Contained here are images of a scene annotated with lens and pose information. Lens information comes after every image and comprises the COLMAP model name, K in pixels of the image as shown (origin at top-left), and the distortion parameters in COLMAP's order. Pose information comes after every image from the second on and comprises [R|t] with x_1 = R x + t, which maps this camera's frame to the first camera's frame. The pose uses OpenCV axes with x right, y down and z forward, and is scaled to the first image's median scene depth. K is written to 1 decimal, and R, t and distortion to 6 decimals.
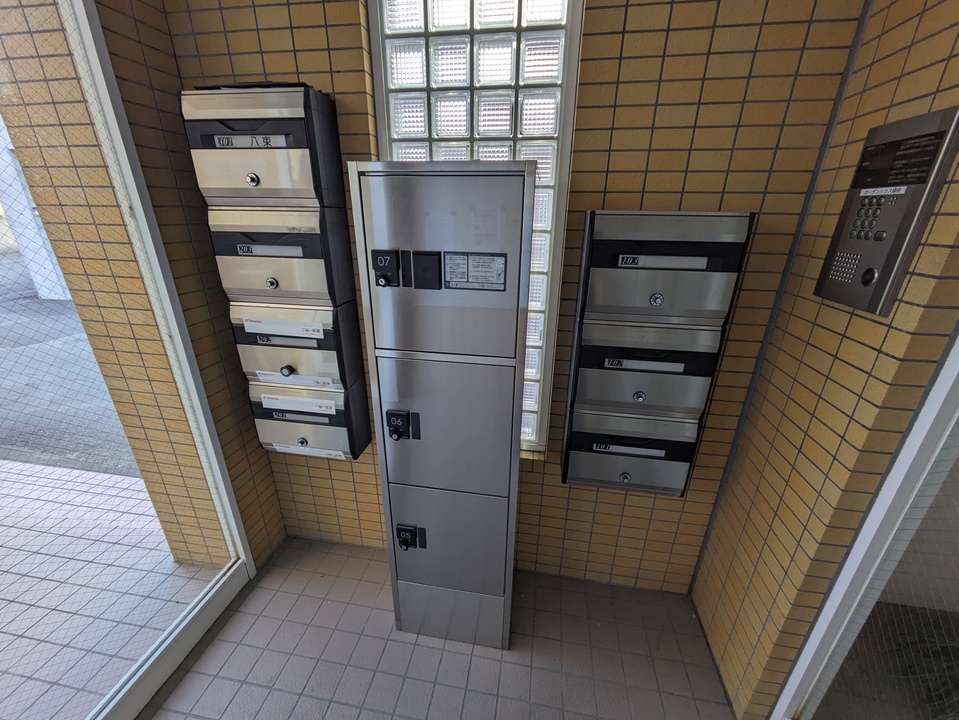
lens RADIAL K [[380.6, 0, 480.4], [0, 380.6, 360.6], [0, 0, 1]] dist [0.007664, -0.000122]
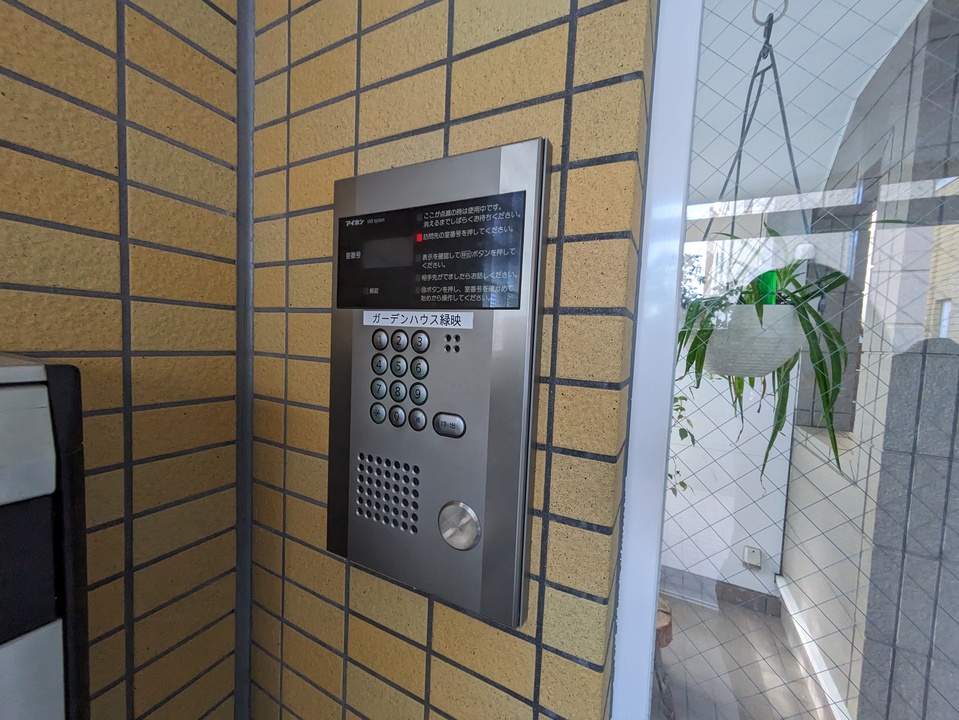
lens RADIAL K [[380.6, 0, 476.4], [0, 380.6, 360.3], [0, 0, 1]] dist [0.007664, -0.000122]
pose [[0.309137, -0.054736, 0.949441, 0.643805], [0.309909, 0.949645, -0.046158, -0.342769], [-0.899105, 0.308510, 0.310534, 0.789213]]
